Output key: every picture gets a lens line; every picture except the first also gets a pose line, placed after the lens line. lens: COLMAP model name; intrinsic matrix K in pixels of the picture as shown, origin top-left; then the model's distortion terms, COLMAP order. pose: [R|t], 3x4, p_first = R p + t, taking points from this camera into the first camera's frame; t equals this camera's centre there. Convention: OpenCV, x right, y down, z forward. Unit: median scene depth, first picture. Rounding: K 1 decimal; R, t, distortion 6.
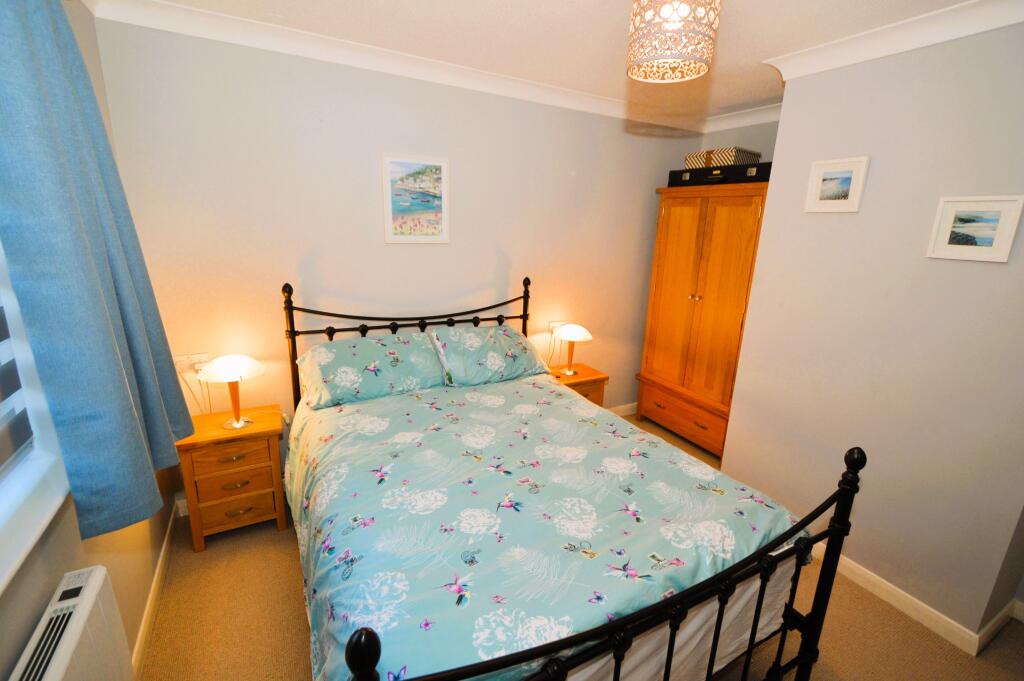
lens RADIAL K [[447.9, 0, 515.5], [0, 447.9, 334.1], [0, 0, 1]] dist [0.011772, -0.009380]
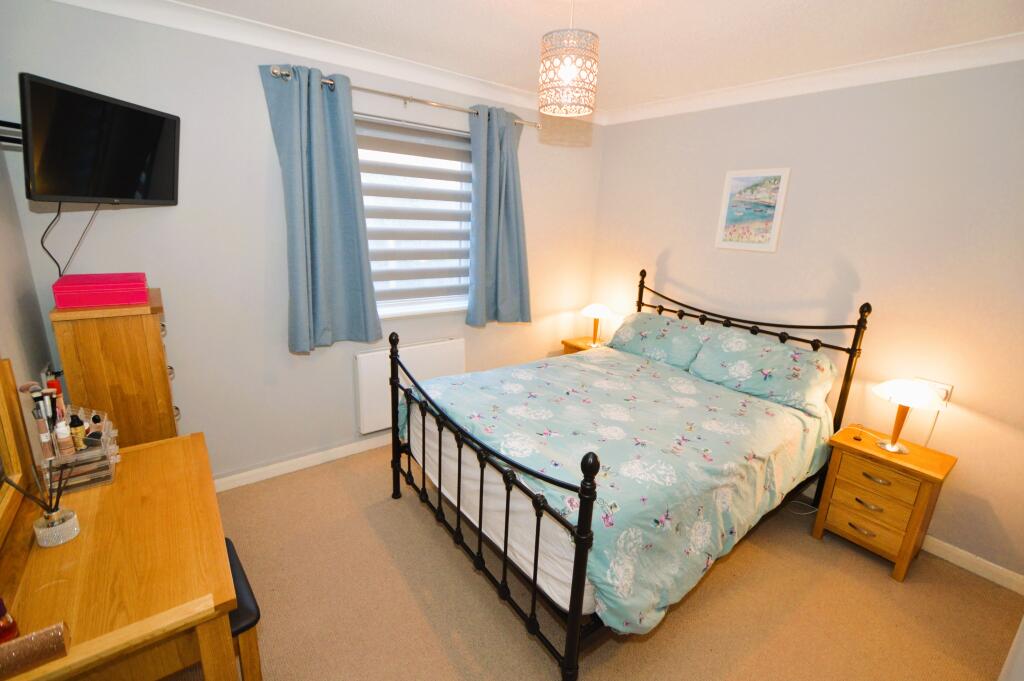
lens RADIAL K [[447.9, 0, 515.5], [0, 447.9, 334.1], [0, 0, 1]] dist [0.011772, -0.009380]
pose [[0.149241, 0.225371, -0.962775, 0.815096], [-0.279366, 0.943620, 0.177582, -0.050278], [0.948515, 0.242464, 0.203788, 0.314031]]
